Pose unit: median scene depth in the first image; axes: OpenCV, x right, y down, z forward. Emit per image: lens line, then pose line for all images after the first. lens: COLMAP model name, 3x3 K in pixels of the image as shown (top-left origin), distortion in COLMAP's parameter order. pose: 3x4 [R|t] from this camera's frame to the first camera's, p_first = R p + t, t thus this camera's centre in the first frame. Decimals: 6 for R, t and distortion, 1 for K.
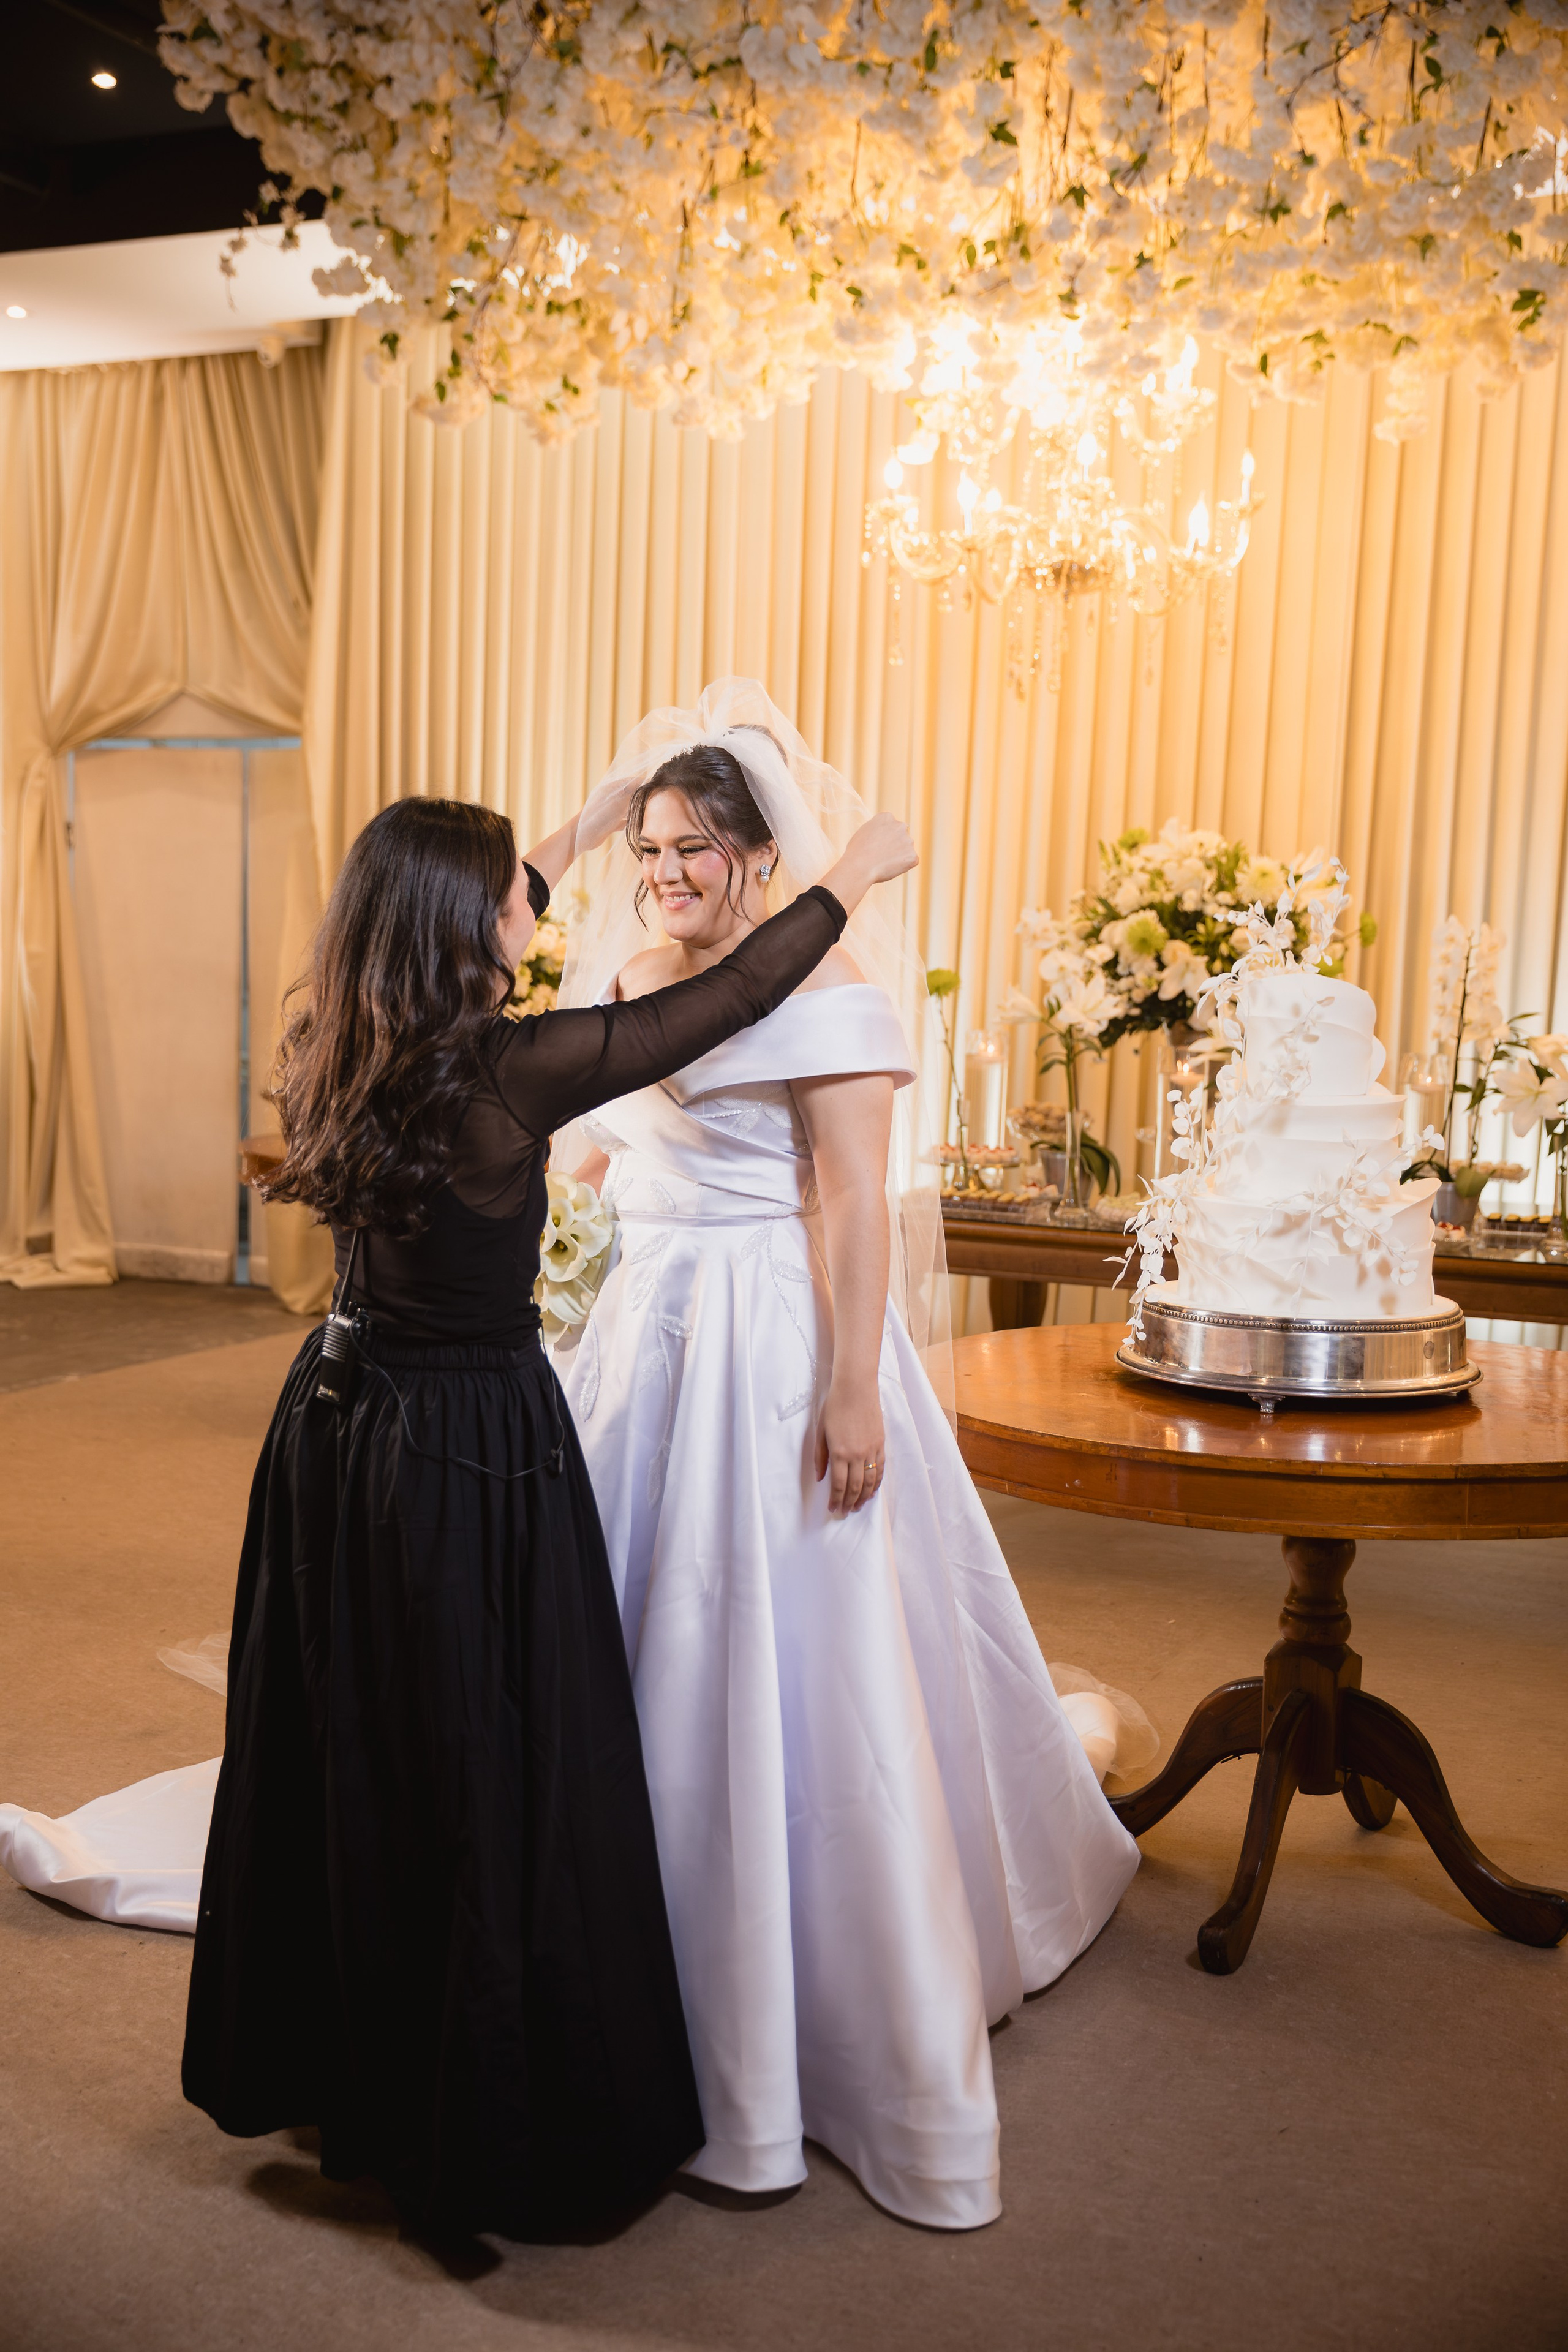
lens RADIAL K [[2520.9, 0, 784.0], [0, 2520.9, 1176.0], [0, 0, 1]] dist [0.016680, 0.033962]
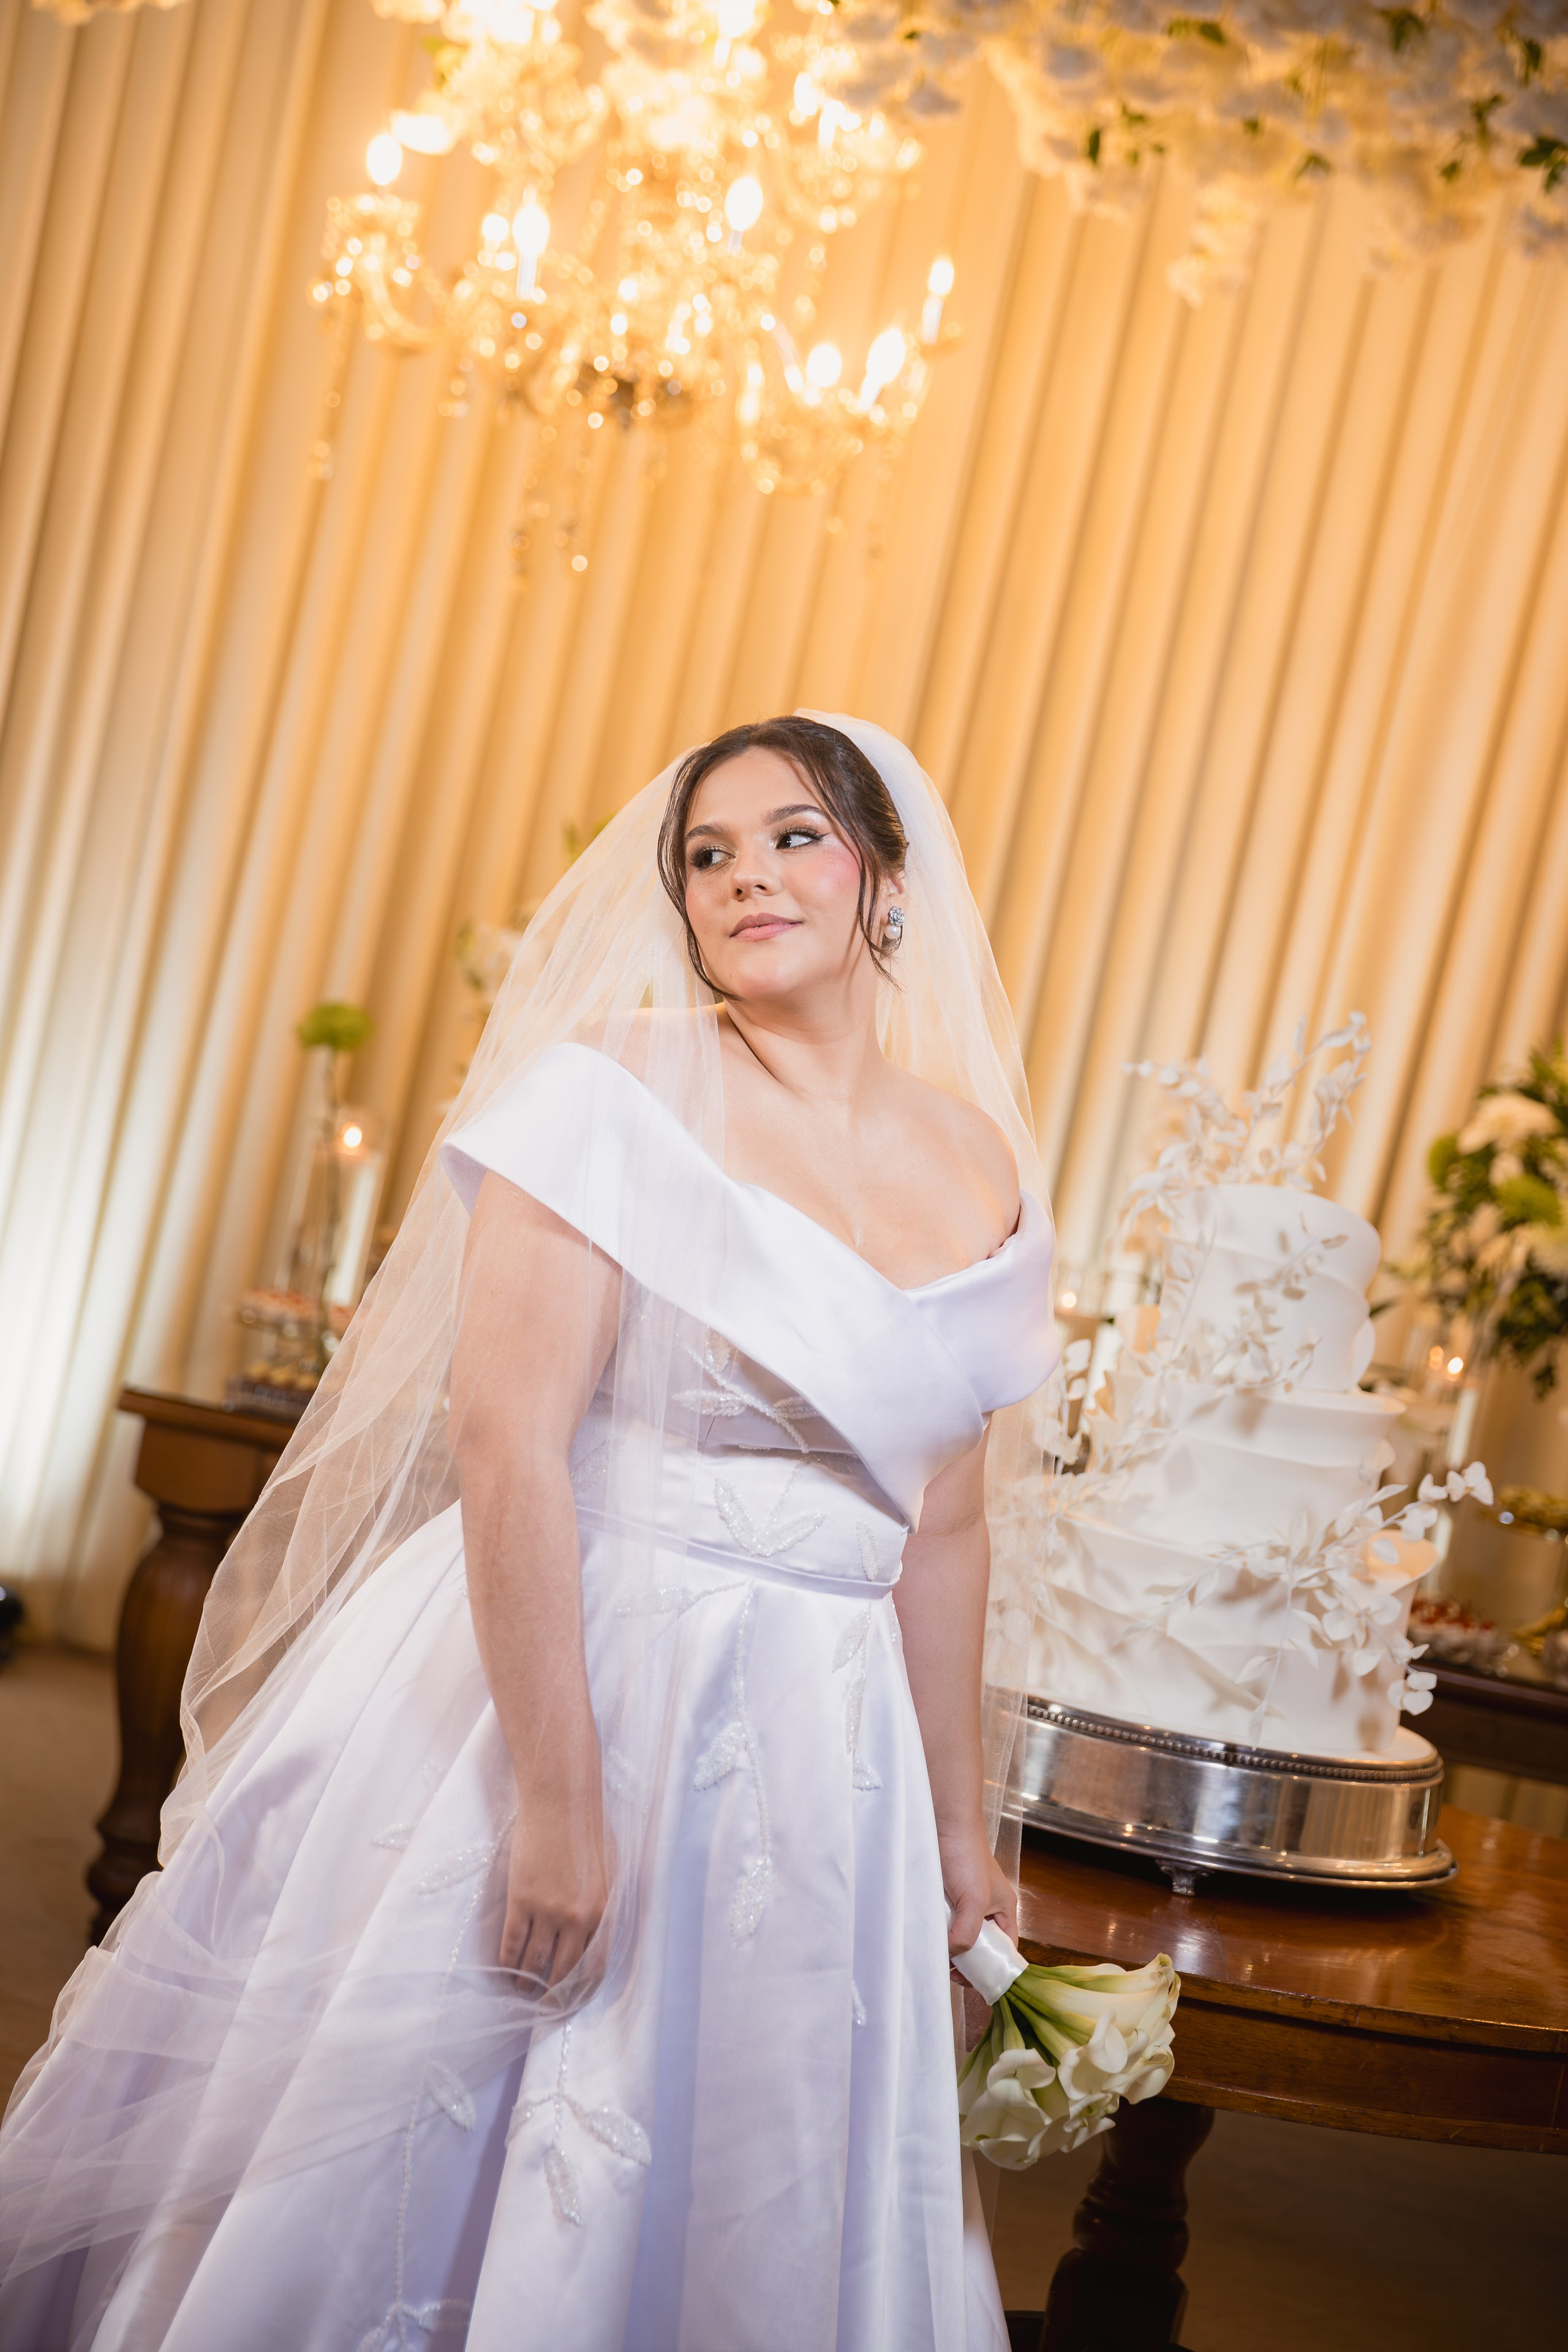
lens RADIAL K [[4242.1, 0, 784.0], [0, 4242.1, 1176.0], [0, 0, 1]] dist [0.165110, -0.097030]
pose [[0.936056, 0.149632, 0.318447, -0.236611], [-0.141258, 0.988741, -0.049370, -0.013003], [-0.322249, 0.001230, 0.946654, 0.044487]]
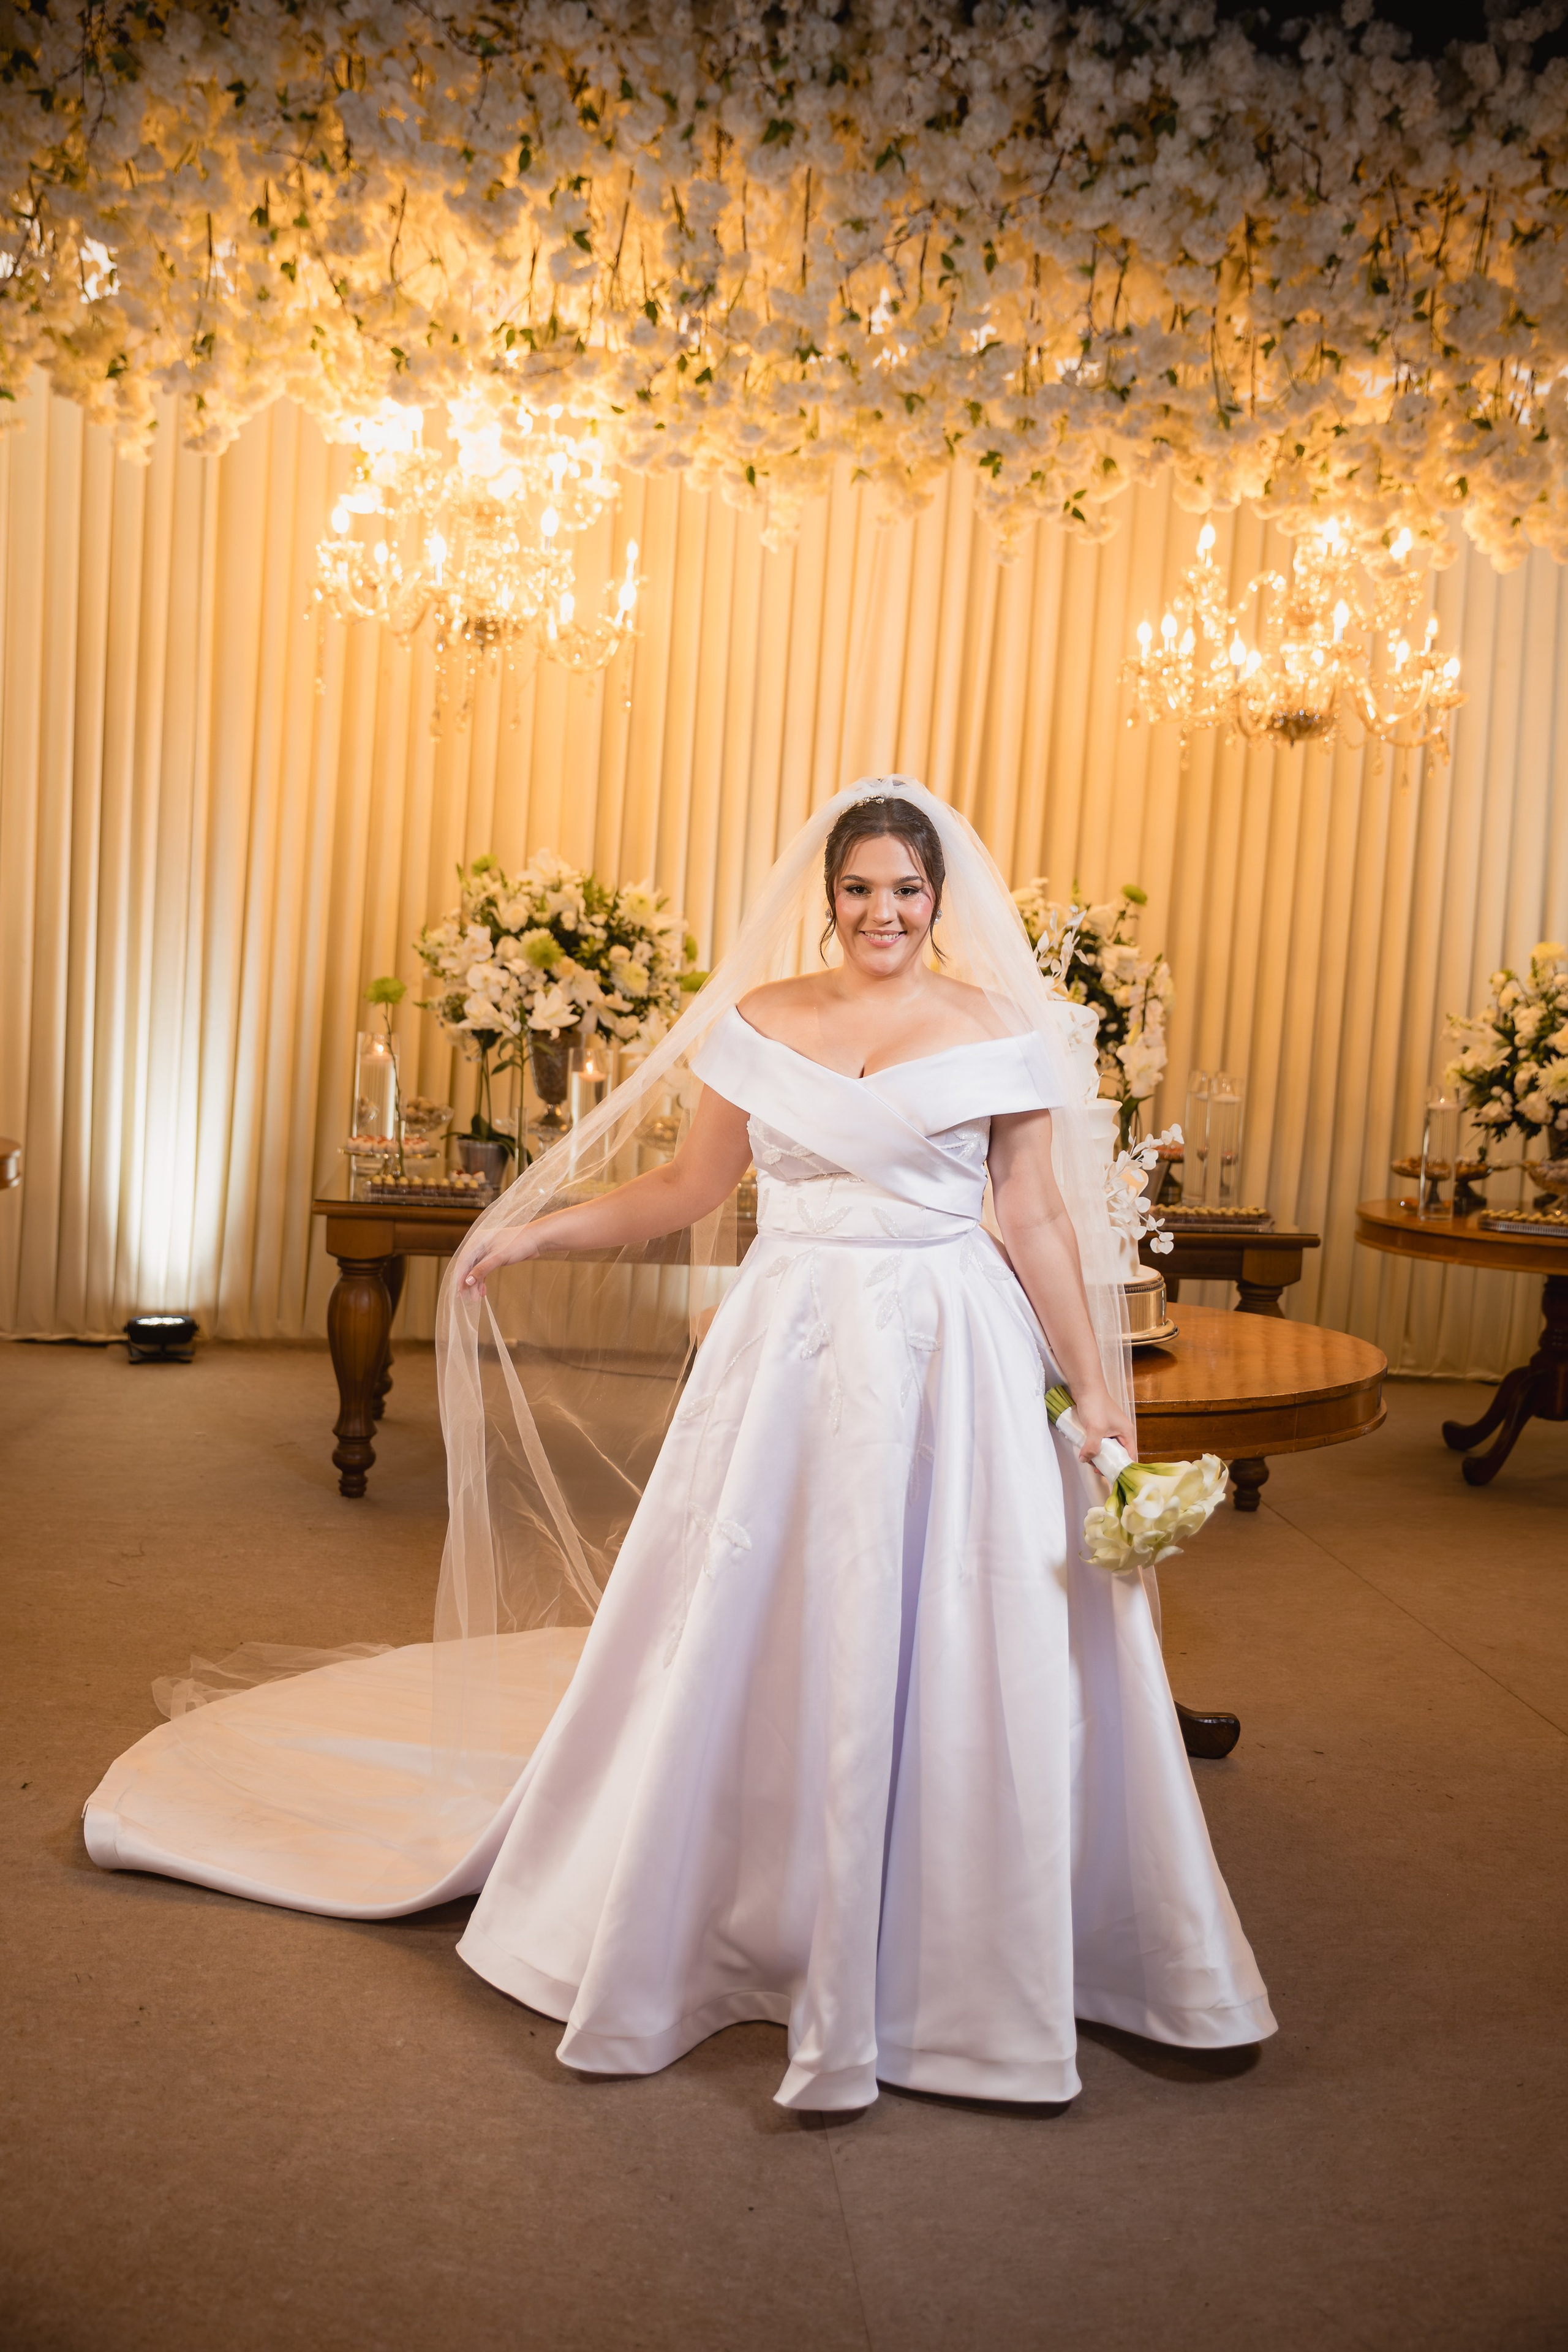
lens RADIAL K [[2175.3, 0, 810.1], [0, 2175.3, 1171.1], [0, 0, 1]] dist [-0.032509, 0.087843]
pose [[0.854685, -0.026585, 0.518465, -0.427721], [0.020088, 0.999634, 0.018142, -0.019429], [-0.518758, -0.005091, 0.854906, 0.158872]]
